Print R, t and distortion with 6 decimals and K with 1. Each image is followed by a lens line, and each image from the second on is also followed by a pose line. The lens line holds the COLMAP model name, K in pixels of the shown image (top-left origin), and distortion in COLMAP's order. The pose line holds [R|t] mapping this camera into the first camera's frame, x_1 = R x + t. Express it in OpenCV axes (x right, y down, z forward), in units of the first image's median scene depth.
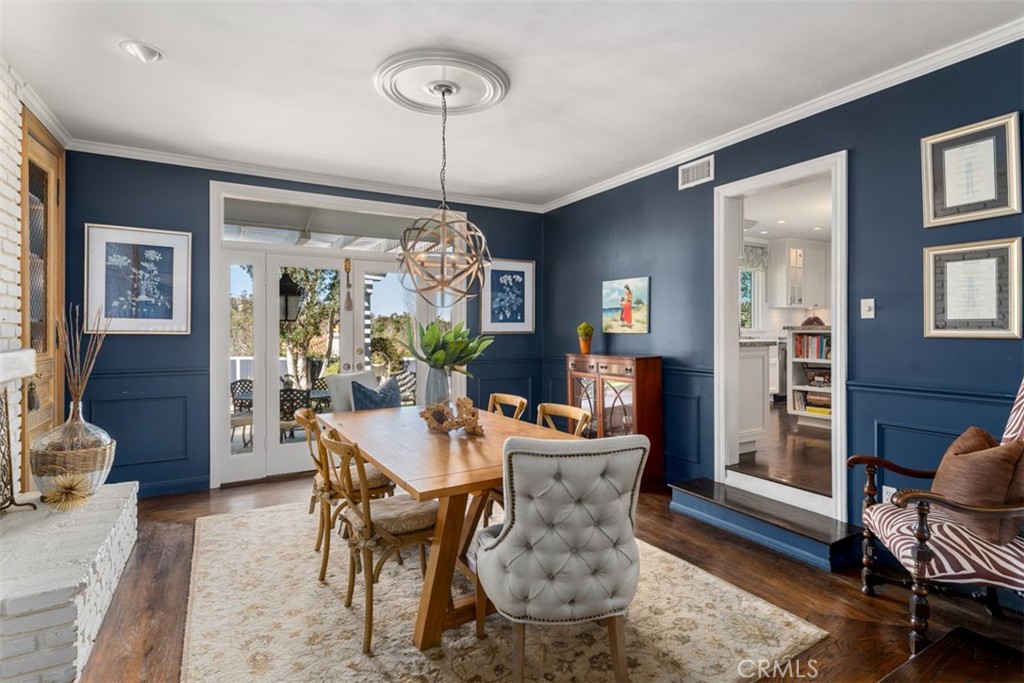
lens RADIAL K [[495.8, 0, 515.5], [0, 495.8, 336.9], [0, 0, 1]] dist [0.002188, 0.001253]
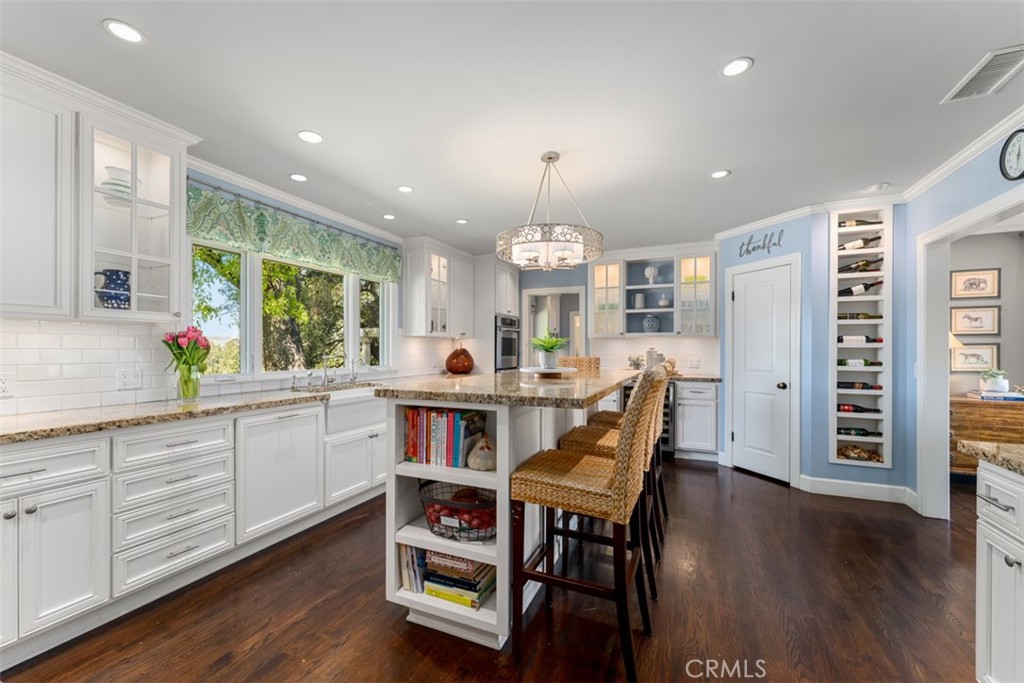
lens RADIAL K [[414.5, 0, 509.3], [0, 414.5, 347.6], [0, 0, 1]] dist [-0.023585, 0.000631]
pose [[0.807218, 0.006578, 0.590217, 0.295840], [0.002702, 0.999886, -0.014839, -0.034586], [-0.590247, 0.013573, 0.807109, 0.457418]]
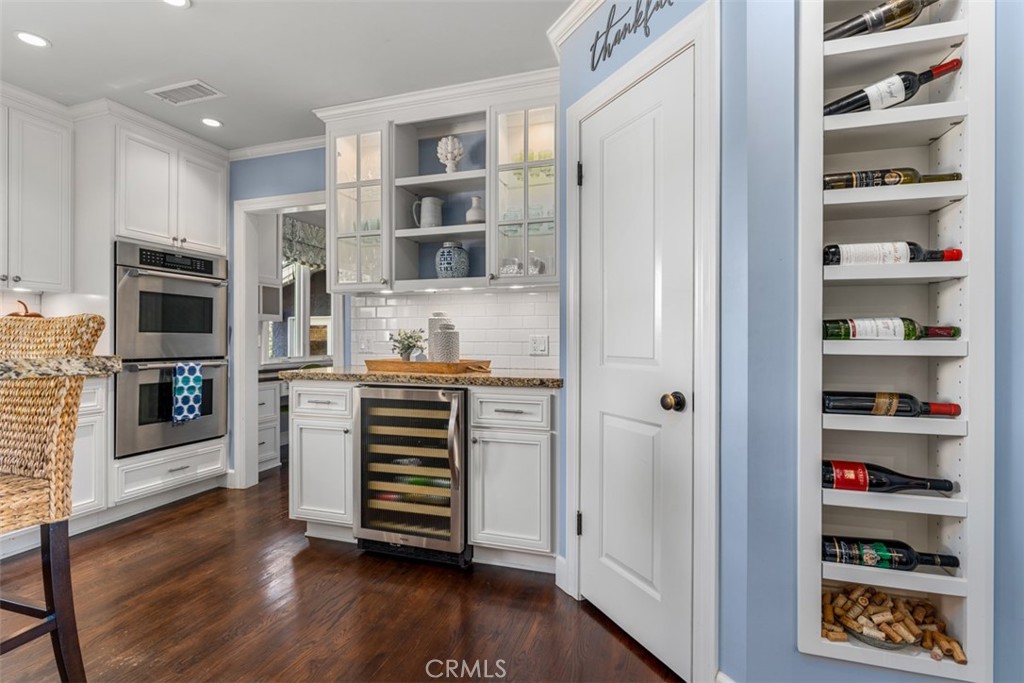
lens RADIAL K [[467.9, 0, 537.8], [0, 467.9, 340.5], [0, 0, 1]] dist [-0.017048, -0.000263]
pose [[0.724420, -0.000853, 0.689358, 0.677057], [0.007876, 0.999944, -0.007039, -0.019553], [-0.689314, 0.010529, 0.724386, 0.560563]]
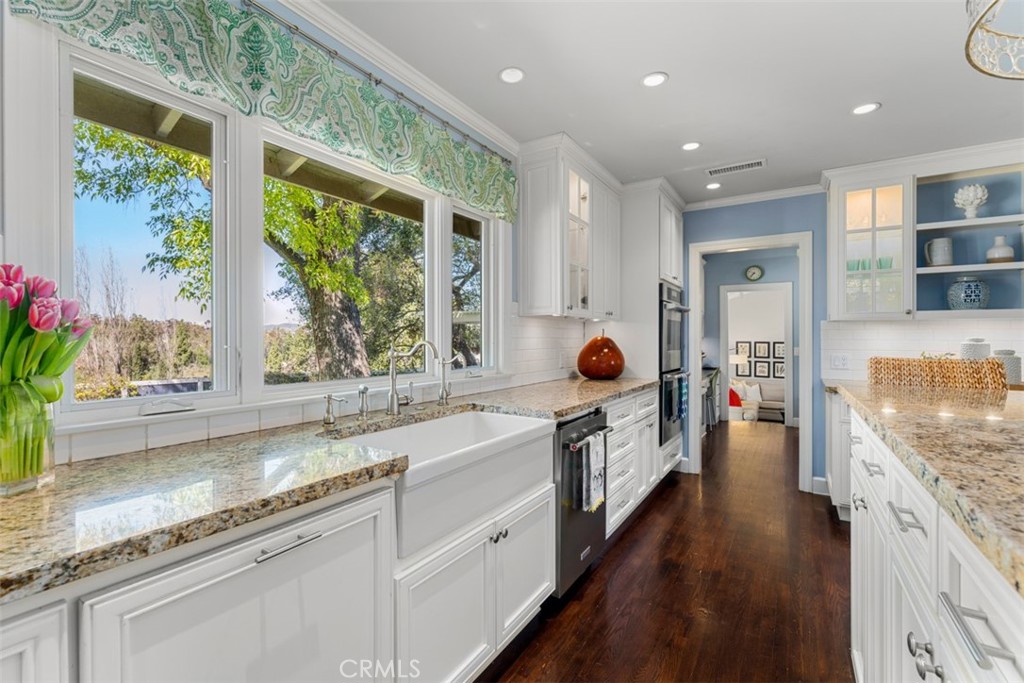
lens RADIAL K [[434.4, 0, 500.2], [0, 434.4, 348.2], [0, 0, 1]] dist [-0.017458, 0.000146]
pose [[0.894650, -0.001512, 0.446765, 0.347726], [-0.004575, 0.999911, 0.012545, -0.037659], [-0.446744, -0.013268, 0.894563, 0.710166]]
